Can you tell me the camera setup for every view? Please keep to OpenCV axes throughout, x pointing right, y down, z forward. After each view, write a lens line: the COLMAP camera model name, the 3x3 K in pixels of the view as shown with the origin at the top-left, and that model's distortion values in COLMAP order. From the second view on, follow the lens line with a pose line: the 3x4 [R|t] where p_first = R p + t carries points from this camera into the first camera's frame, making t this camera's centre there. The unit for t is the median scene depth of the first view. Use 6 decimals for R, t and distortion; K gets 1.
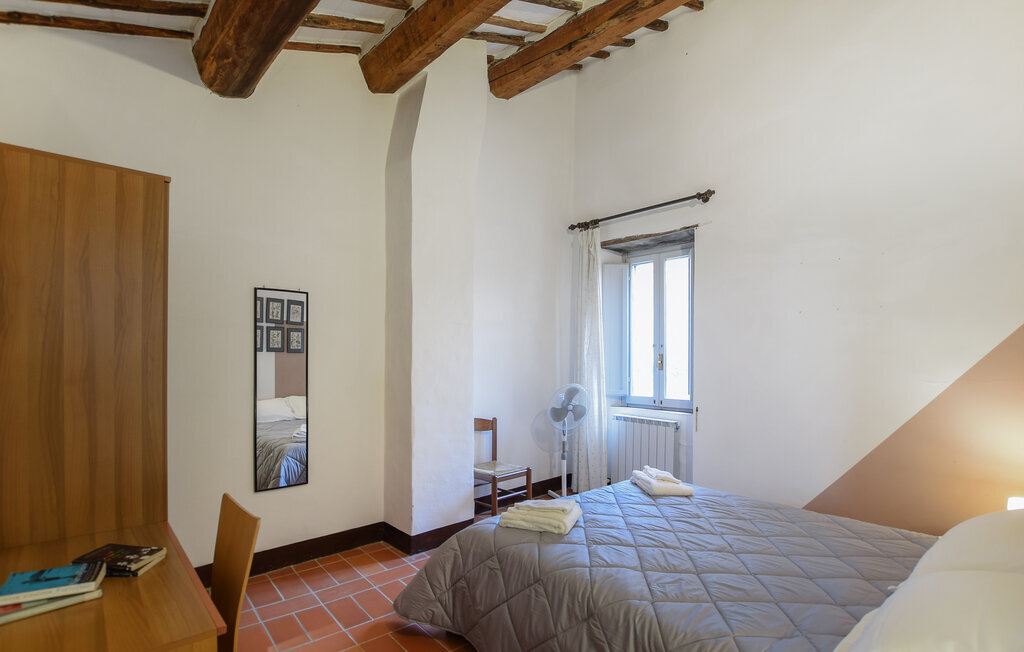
lens RADIAL K [[497.2, 0, 511.9], [0, 497.2, 355.9], [0, 0, 1]] dist [-0.000492, -0.000063]
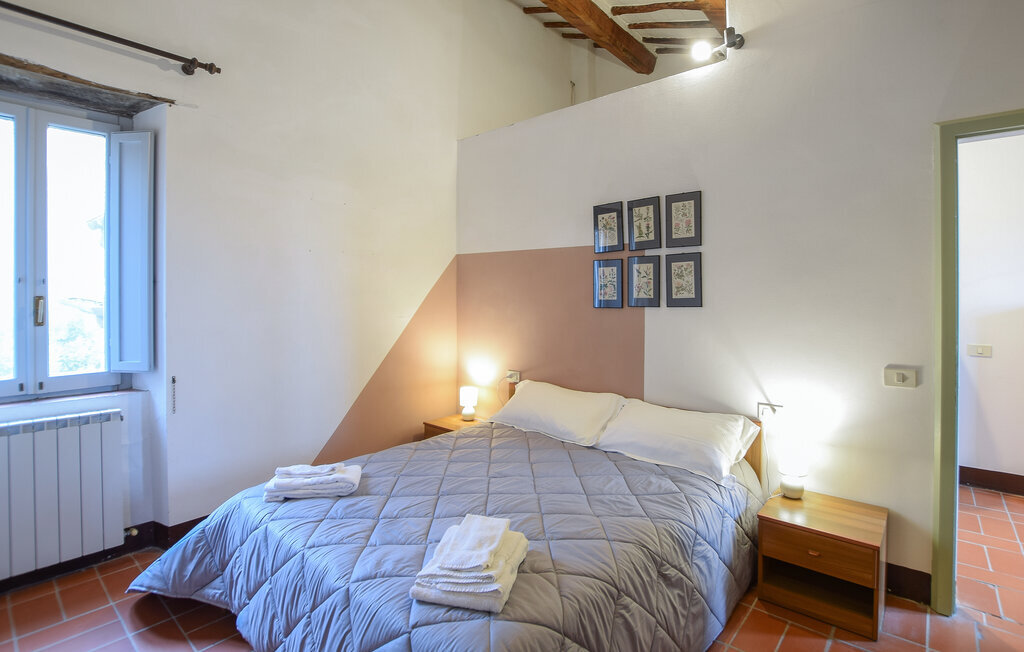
lens RADIAL K [[497.5, 0, 512.0], [0, 497.5, 298.8], [0, 0, 1]] dist [-0.001057, -0.000205]
pose [[-0.134226, -0.012627, 0.990870, -0.331234], [-0.001172, 0.999920, 0.012584, -0.009465], [-0.990950, 0.000528, -0.134230, 0.616733]]
